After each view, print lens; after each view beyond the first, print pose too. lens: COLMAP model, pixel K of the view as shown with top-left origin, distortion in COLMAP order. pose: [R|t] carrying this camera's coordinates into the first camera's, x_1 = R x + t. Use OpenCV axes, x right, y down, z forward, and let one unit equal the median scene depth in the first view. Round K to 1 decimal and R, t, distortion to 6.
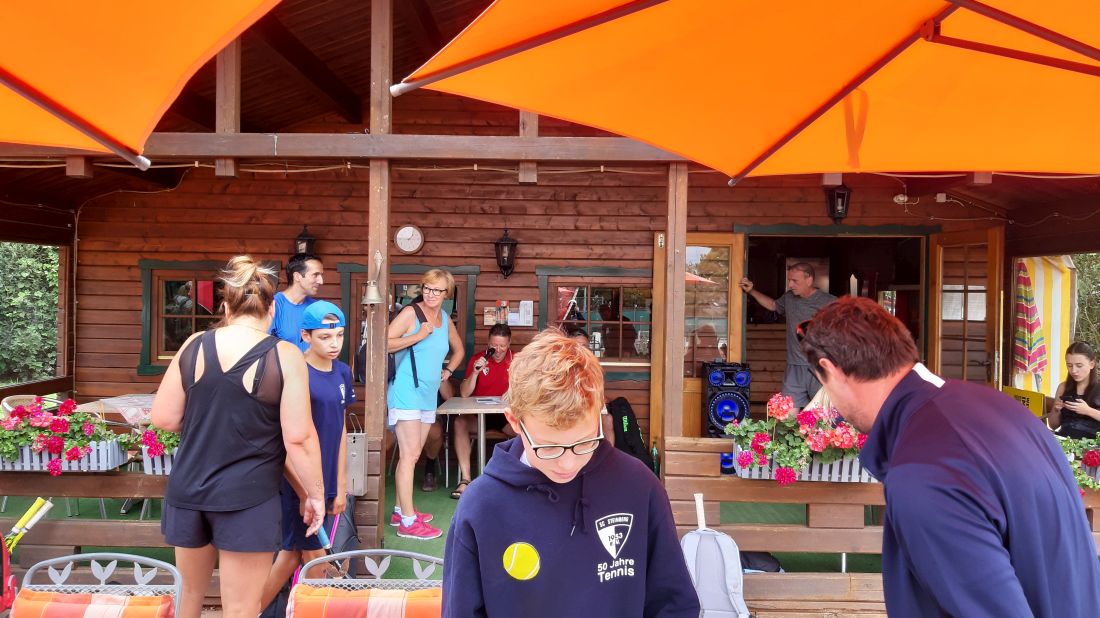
lens RADIAL K [[892.2, 0, 545.4], [0, 892.2, 299.7], [0, 0, 1]] dist [0.058498, -0.109789]
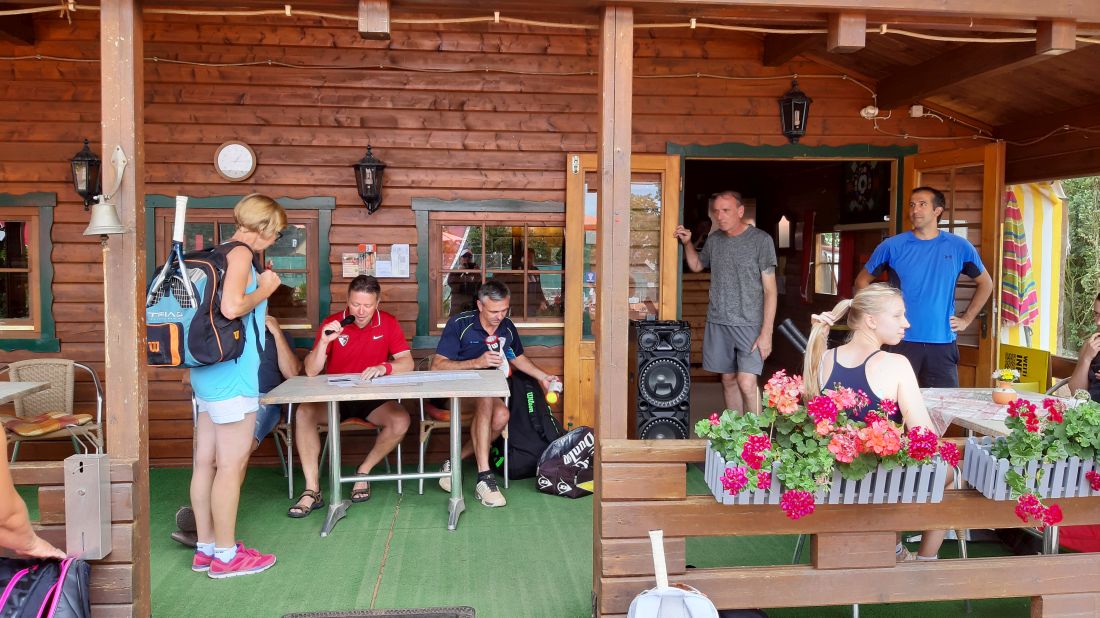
lens RADIAL K [[892.2, 0, 551.9], [0, 892.2, 312.4], [0, 0, 1]] dist [0.058498, -0.109789]
pose [[0.992697, -0.018797, 0.119162, 0.014864], [0.011358, 0.997961, 0.062803, 0.012774], [-0.120100, -0.060990, 0.990887, 0.230780]]
